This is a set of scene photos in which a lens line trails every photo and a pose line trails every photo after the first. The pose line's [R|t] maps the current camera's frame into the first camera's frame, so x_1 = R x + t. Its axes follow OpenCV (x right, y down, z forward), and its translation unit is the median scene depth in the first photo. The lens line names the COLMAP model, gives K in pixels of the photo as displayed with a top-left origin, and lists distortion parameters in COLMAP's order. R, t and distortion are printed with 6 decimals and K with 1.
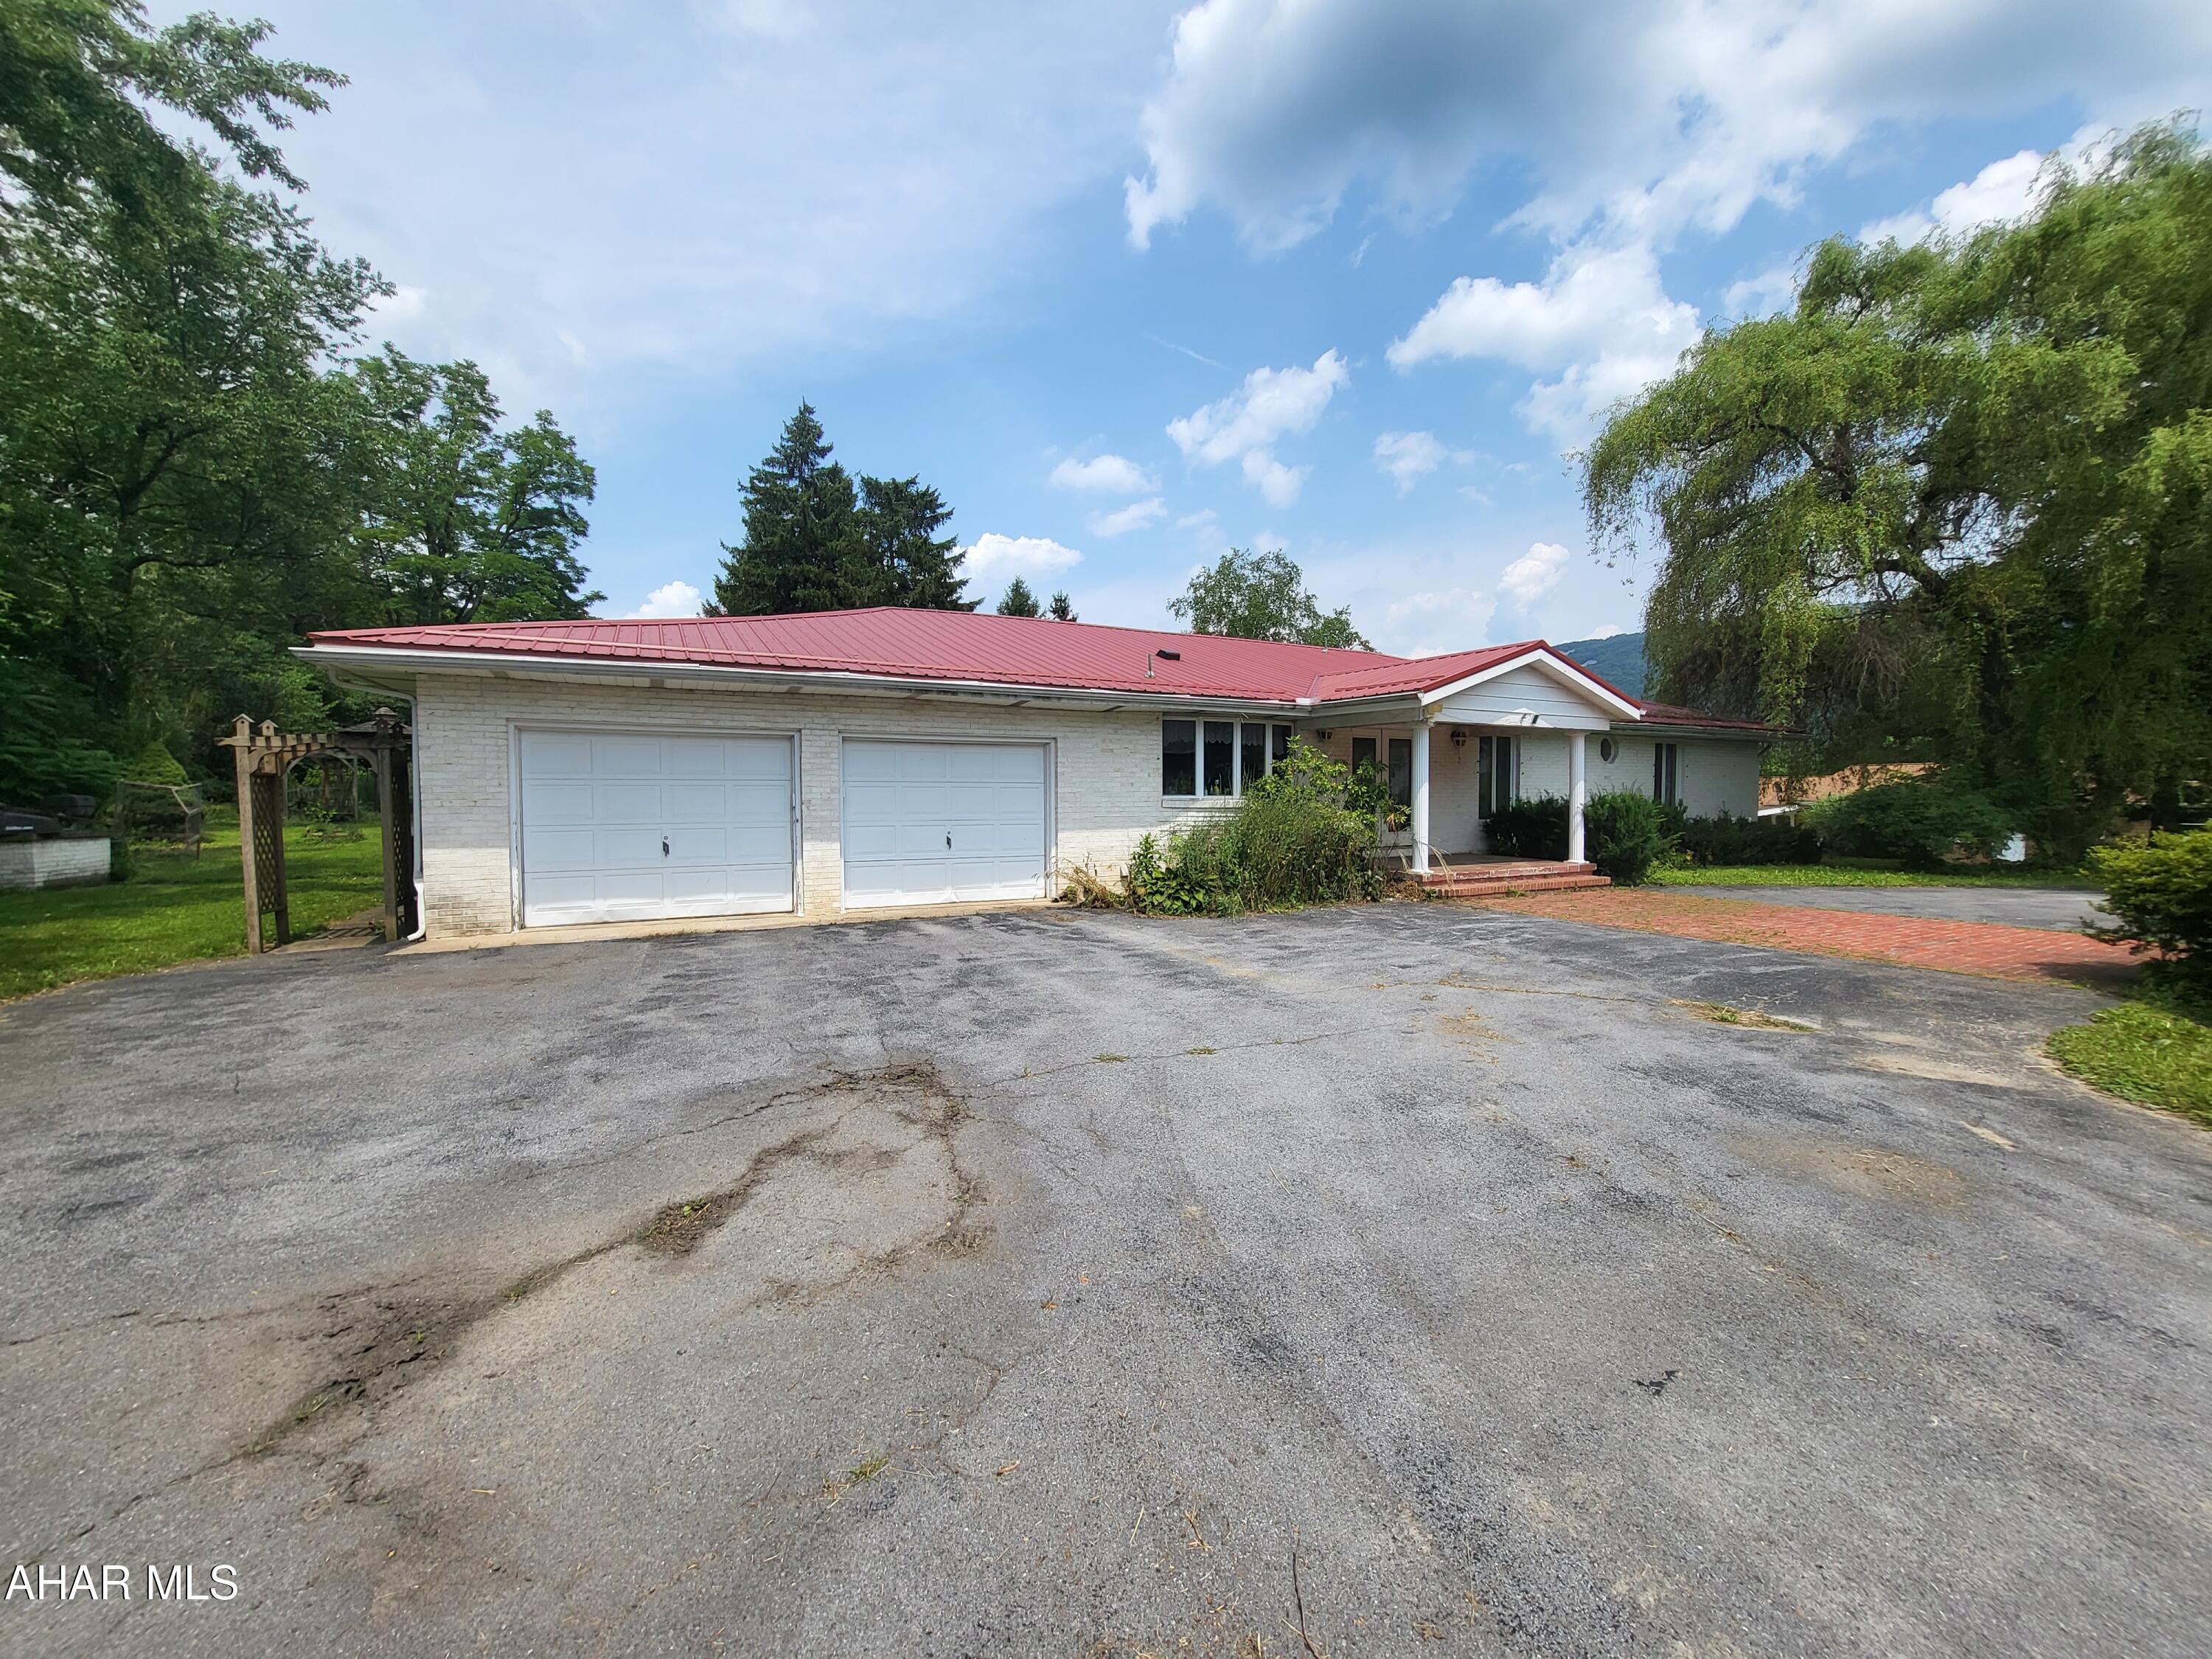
lens RADIAL K [[876.3, 0, 1106.0], [0, 876.3, 829.5], [0, 0, 1]] dist [-0.000707, -0.000238]
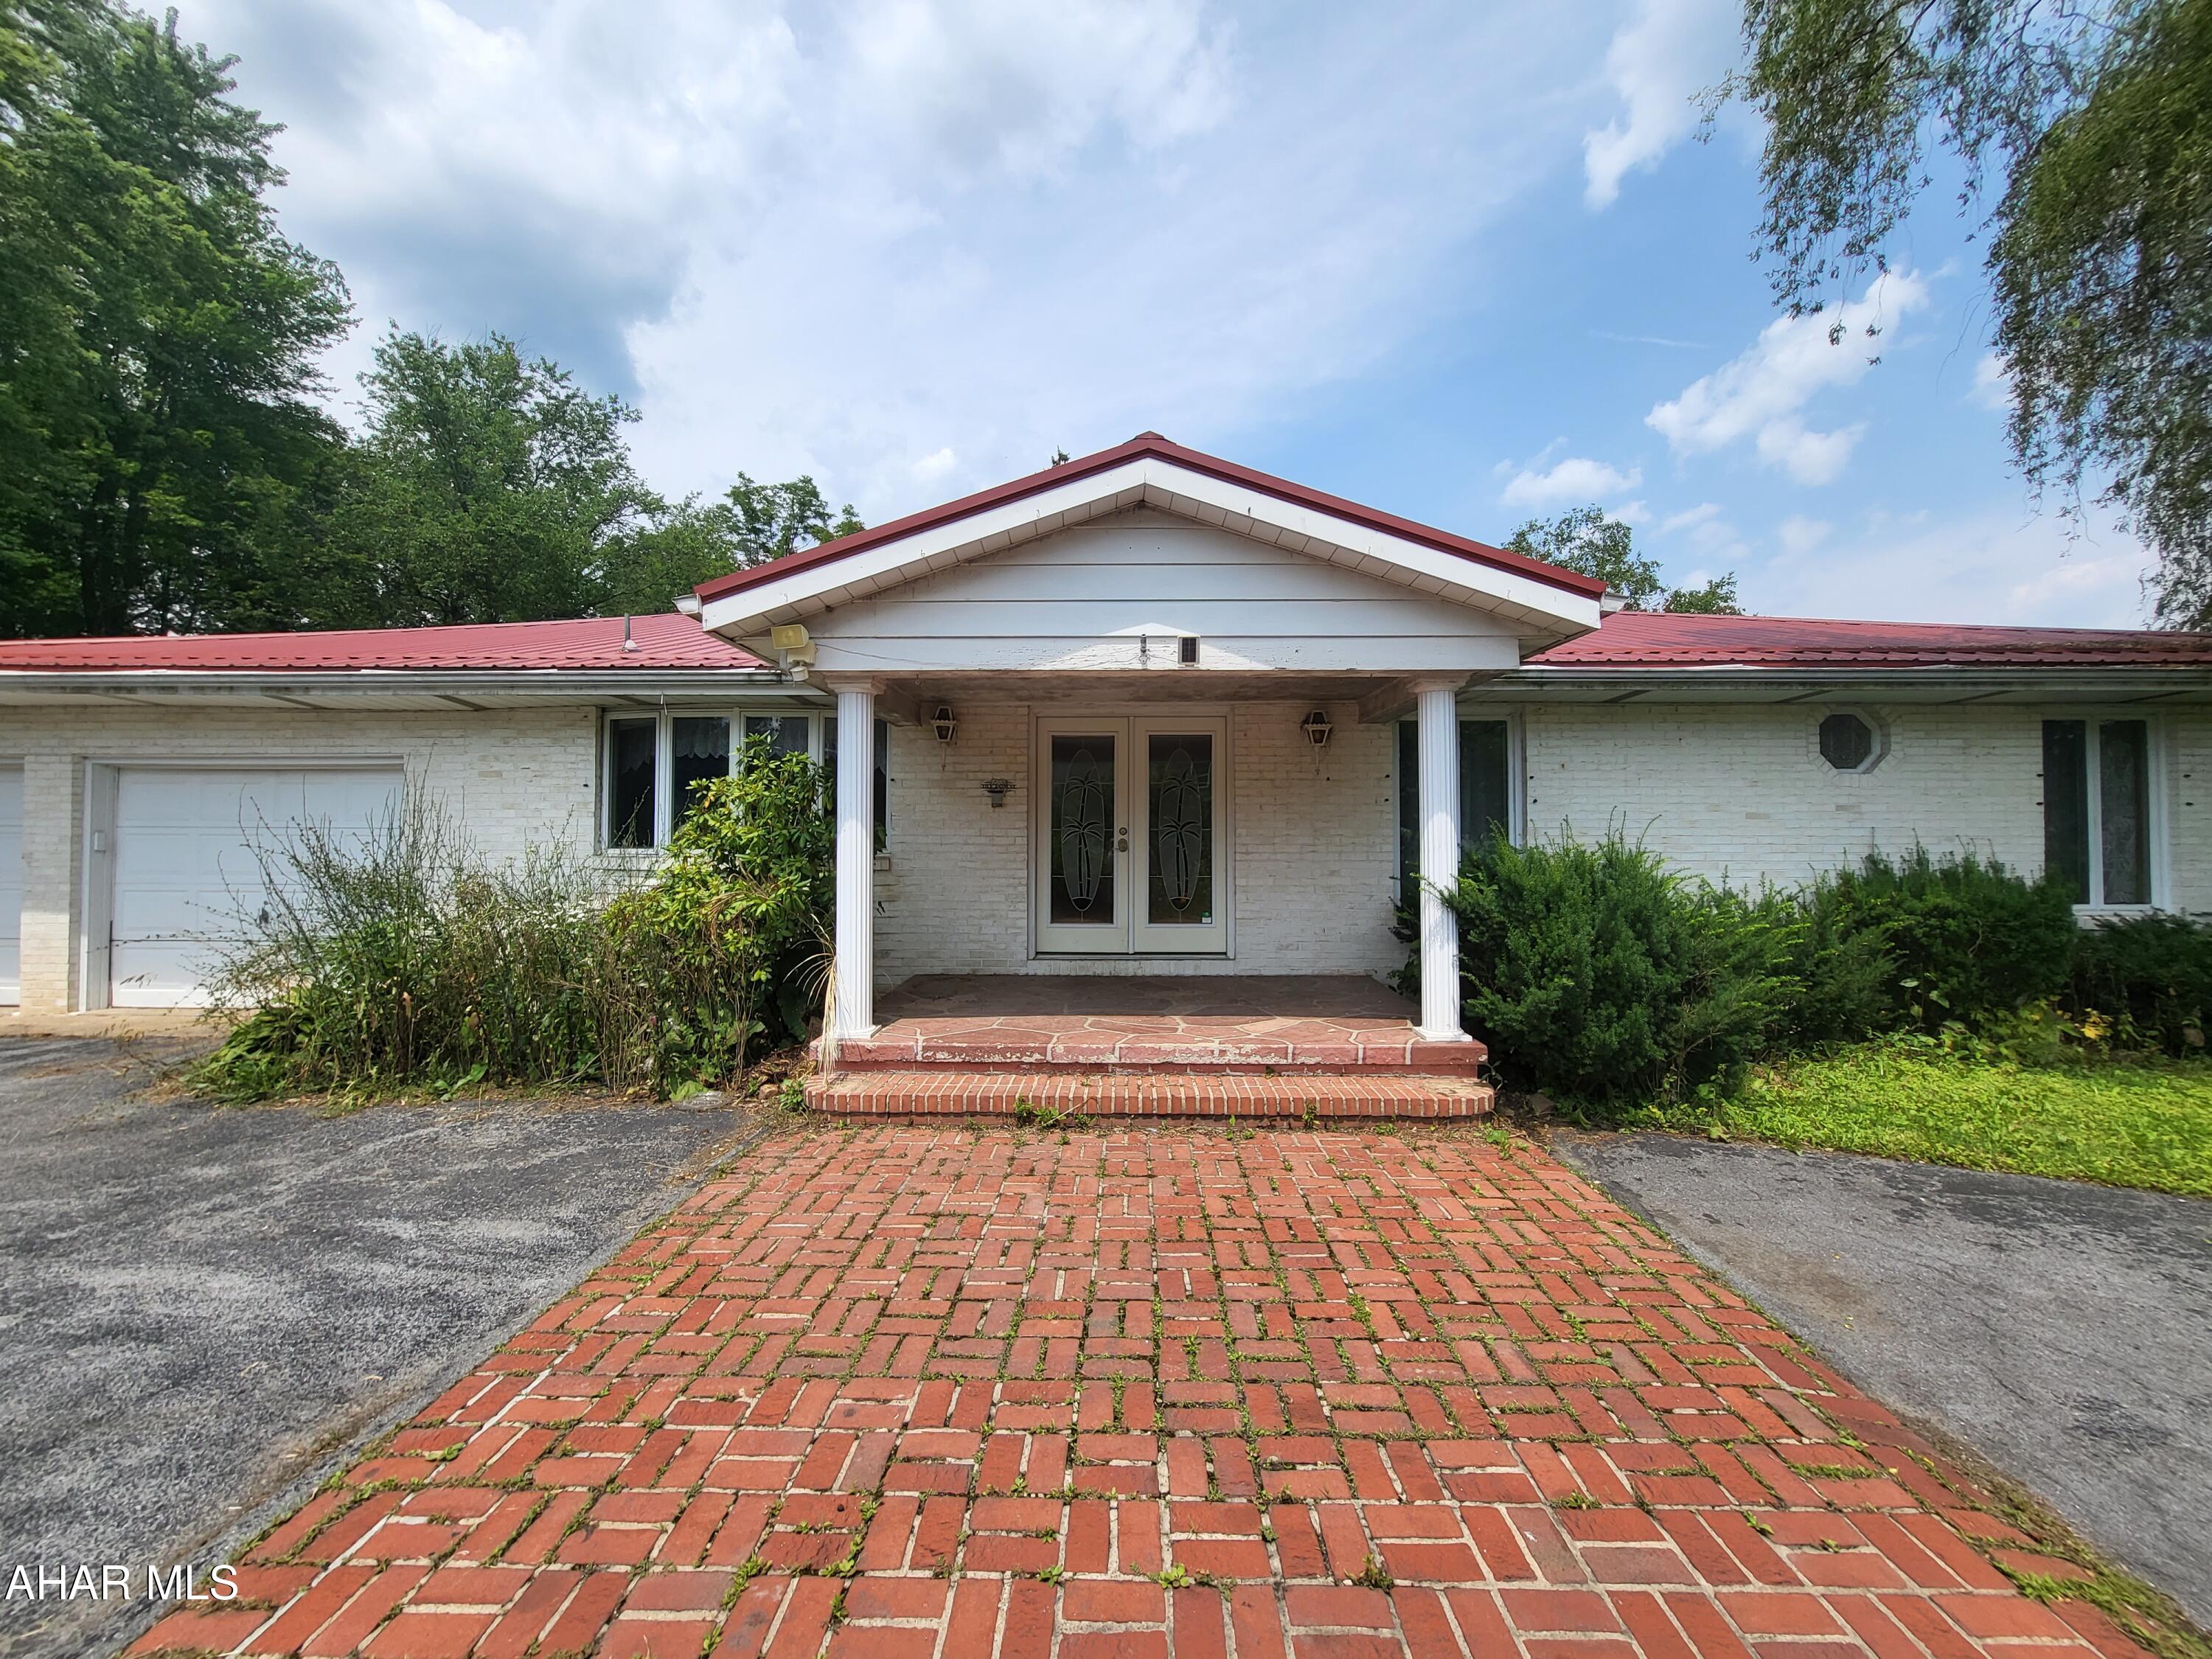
lens RADIAL K [[876.3, 0, 1106.0], [0, 876.3, 829.5], [0, 0, 1]] dist [-0.000707, -0.000238]
pose [[0.874229, -0.007344, -0.485459, 0.607674], [-0.020784, 0.998403, -0.052533, -0.026534], [0.485070, 0.056015, 0.872680, 0.622858]]
